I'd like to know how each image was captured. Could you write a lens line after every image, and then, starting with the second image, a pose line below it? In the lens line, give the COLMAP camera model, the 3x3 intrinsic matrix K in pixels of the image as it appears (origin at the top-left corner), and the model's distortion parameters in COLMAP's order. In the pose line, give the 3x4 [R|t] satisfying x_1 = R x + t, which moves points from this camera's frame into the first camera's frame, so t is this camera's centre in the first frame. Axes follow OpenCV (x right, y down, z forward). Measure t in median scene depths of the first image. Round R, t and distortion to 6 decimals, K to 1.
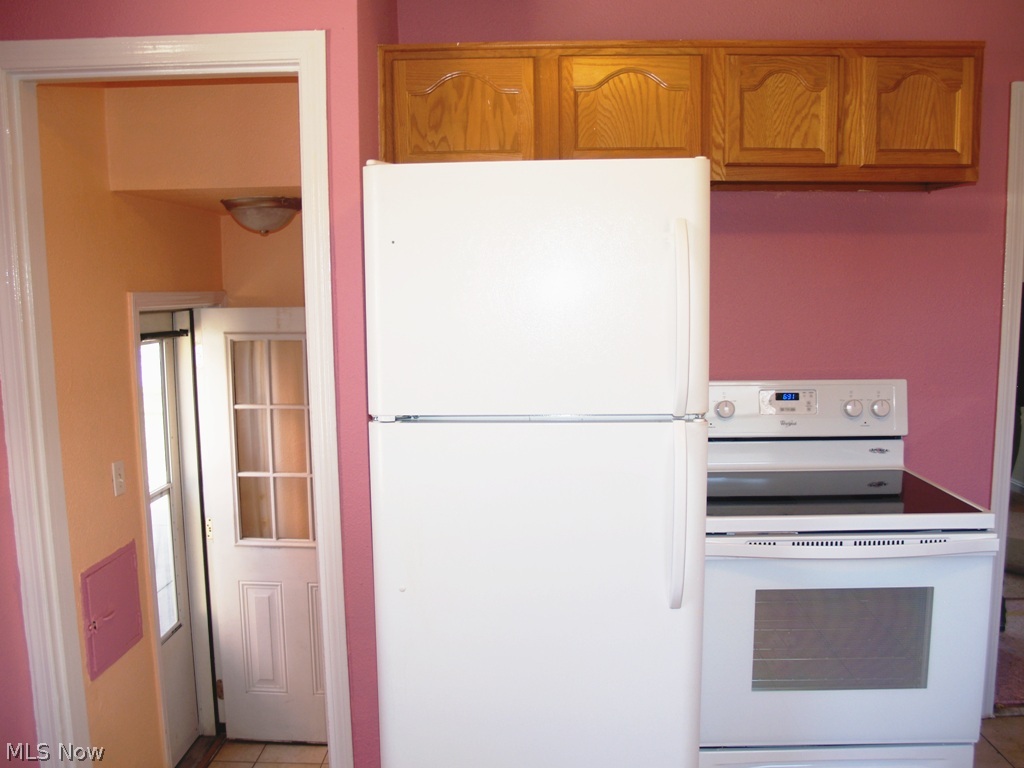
lens RADIAL K [[832.7, 0, 511.4], [0, 832.7, 386.6], [0, 0, 1]] dist [-0.129095, 0.083773]
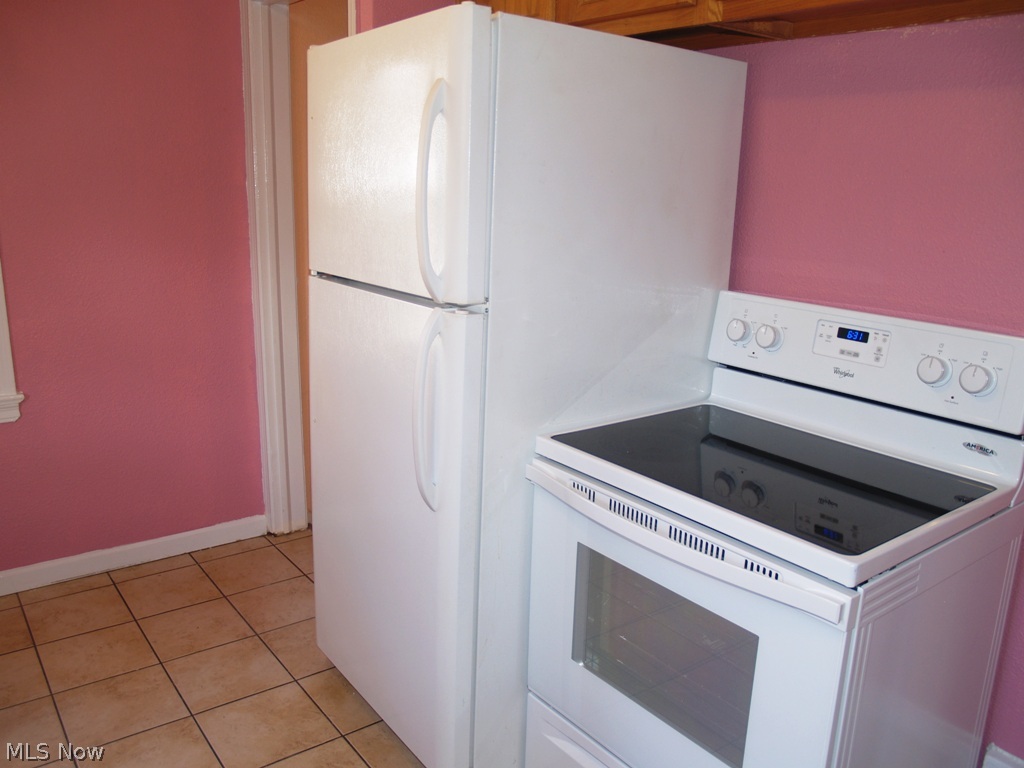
lens RADIAL K [[832.7, 0, 511.5], [0, 832.7, 380.5], [0, 0, 1]] dist [-0.129095, 0.083773]
pose [[0.628676, 0.207937, -0.749352, 0.676554], [-0.119312, 0.977971, 0.171279, -0.033469], [0.768461, -0.018272, 0.639636, 0.344304]]
